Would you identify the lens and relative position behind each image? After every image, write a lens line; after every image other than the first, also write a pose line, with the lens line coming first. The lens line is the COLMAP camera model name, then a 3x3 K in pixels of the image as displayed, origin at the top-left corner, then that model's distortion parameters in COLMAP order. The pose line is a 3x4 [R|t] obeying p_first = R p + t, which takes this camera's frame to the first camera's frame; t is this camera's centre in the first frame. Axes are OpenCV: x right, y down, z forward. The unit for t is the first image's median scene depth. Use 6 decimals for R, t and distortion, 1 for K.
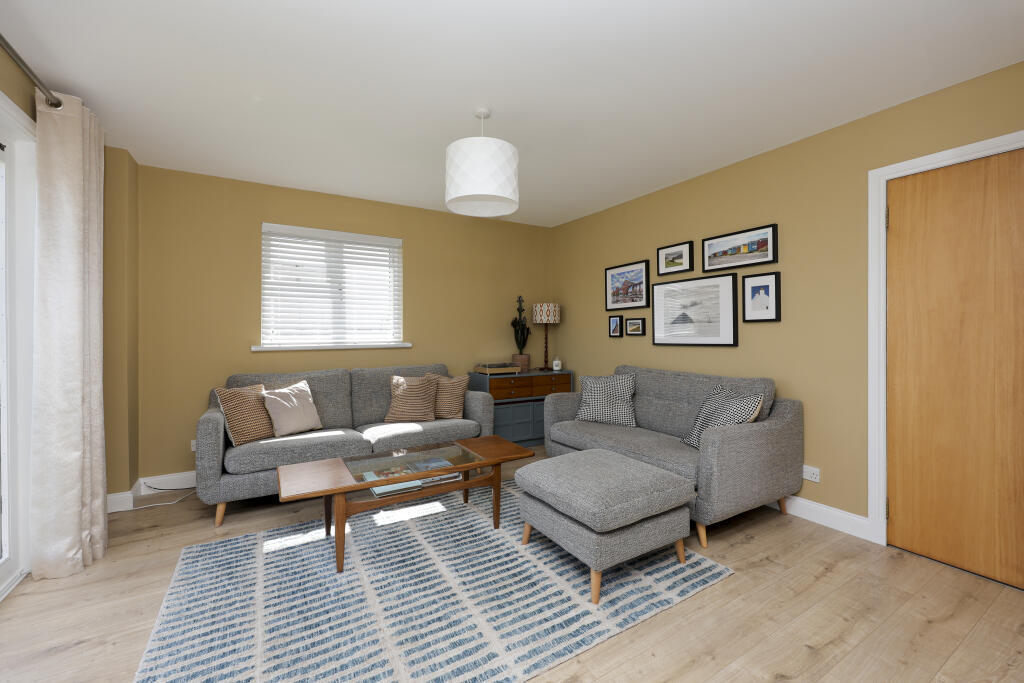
lens RADIAL K [[415.9, 0, 512.3], [0, 415.9, 332.5], [0, 0, 1]] dist [0.003485, 0.000320]
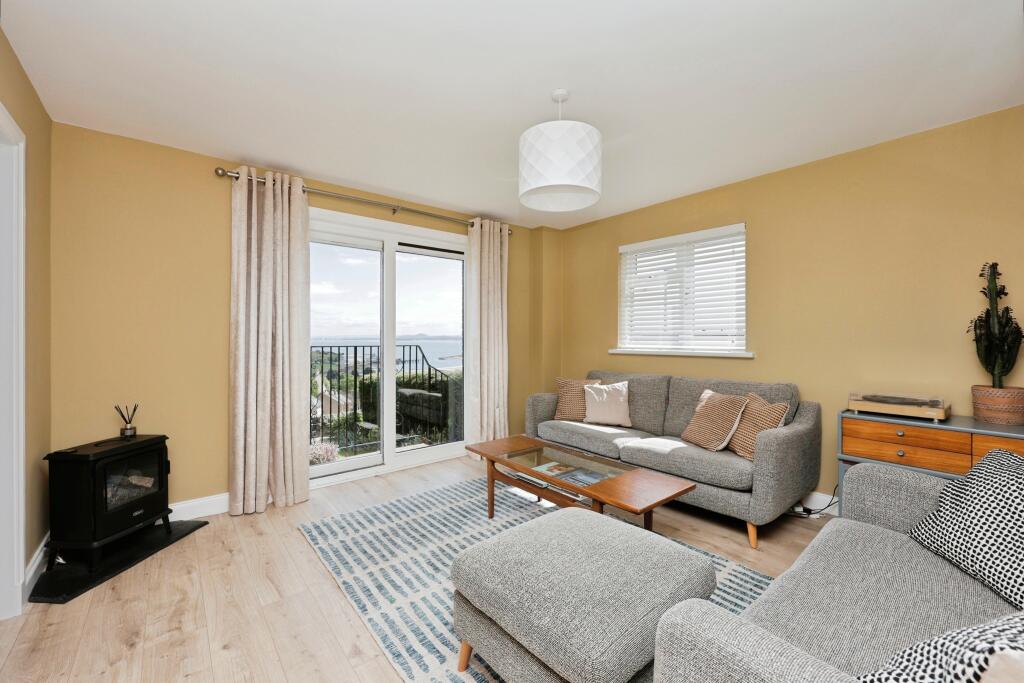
lens RADIAL K [[415.9, 0, 509.7], [0, 415.9, 338.2], [0, 0, 1]] dist [0.003485, 0.000320]
pose [[0.147754, 0.003813, -0.989017, 0.624895], [-0.002830, 0.999990, 0.003432, -0.003664], [0.989020, 0.002292, 0.147763, 0.593113]]
